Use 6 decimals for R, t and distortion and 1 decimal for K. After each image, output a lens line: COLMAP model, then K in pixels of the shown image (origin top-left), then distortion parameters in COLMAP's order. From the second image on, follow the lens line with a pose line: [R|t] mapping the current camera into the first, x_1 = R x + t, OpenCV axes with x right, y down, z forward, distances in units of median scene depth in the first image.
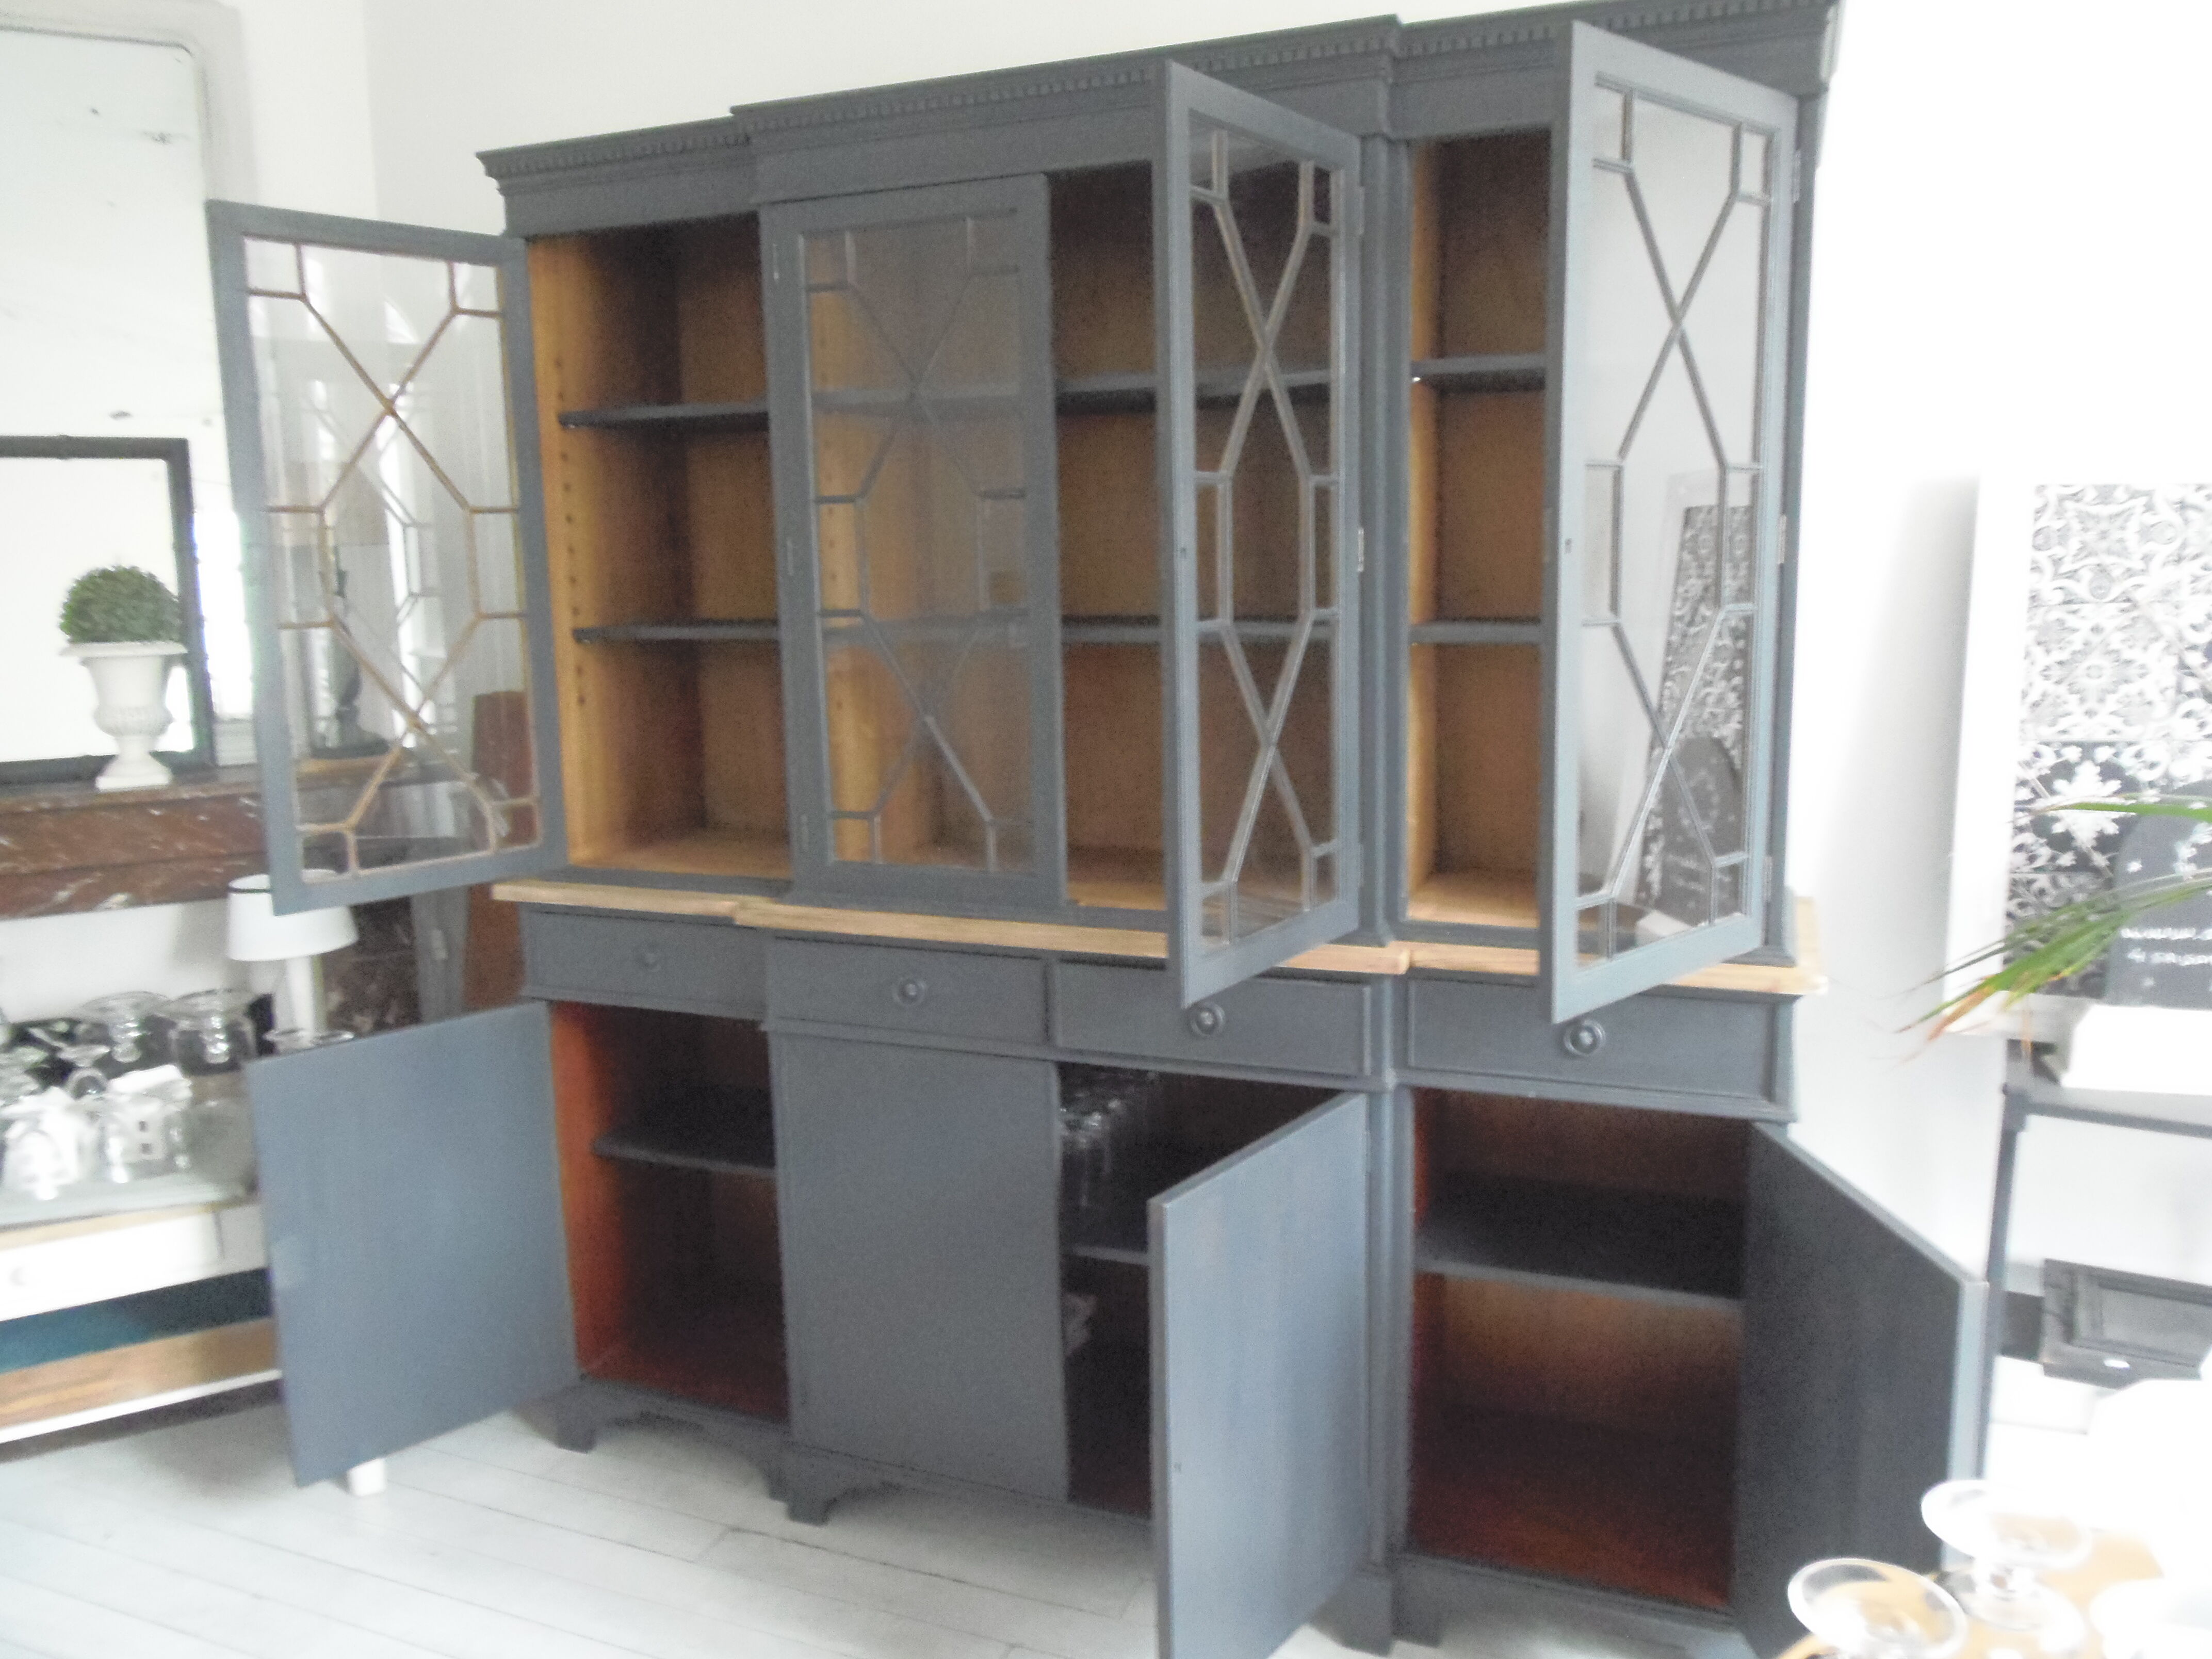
lens RADIAL K [[1620.3, 0, 1102.5], [0, 1620.3, 760.5], [0, 0, 1]] dist [-0.001502, 0.003762]
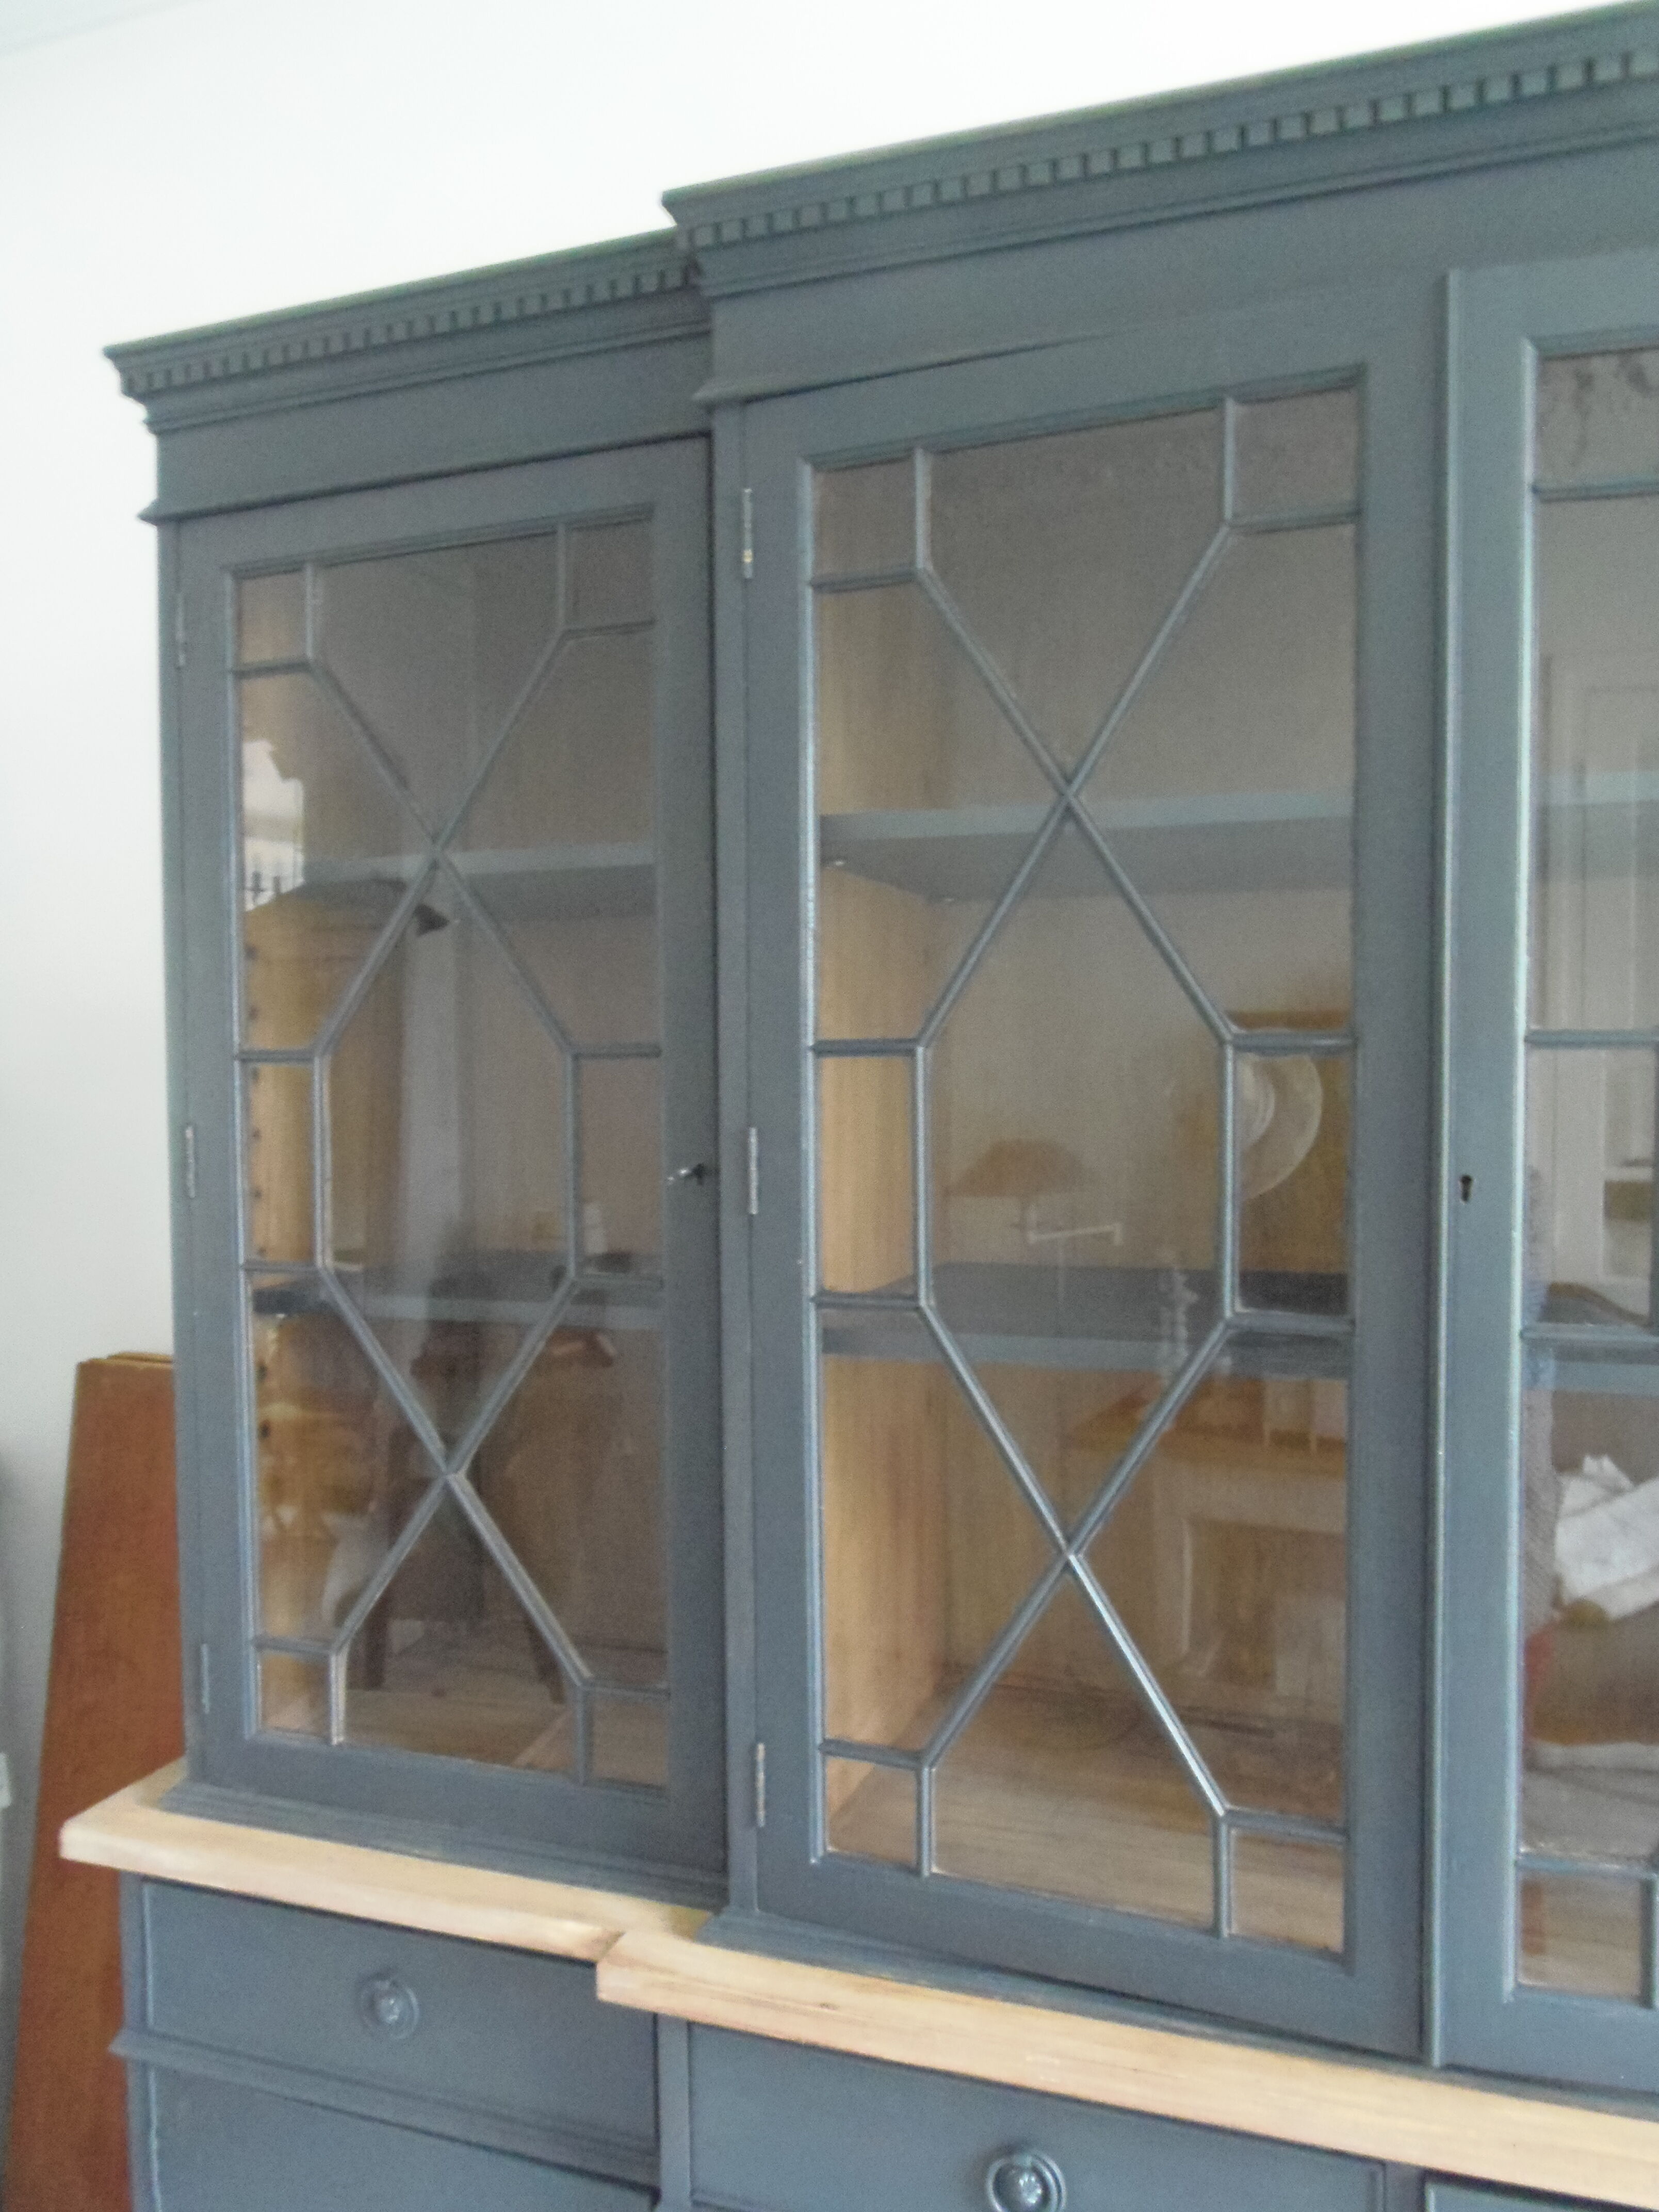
lens RADIAL K [[1543.4, 0, 829.5], [0, 1543.4, 1106.0], [0, 0, 1]] dist [-0.007268, -0.002585]
pose [[0.999202, 0.010511, 0.038536, -0.189811], [-0.006239, 0.993984, -0.109346, -0.098990], [-0.039454, 0.109019, 0.993256, 0.578401]]
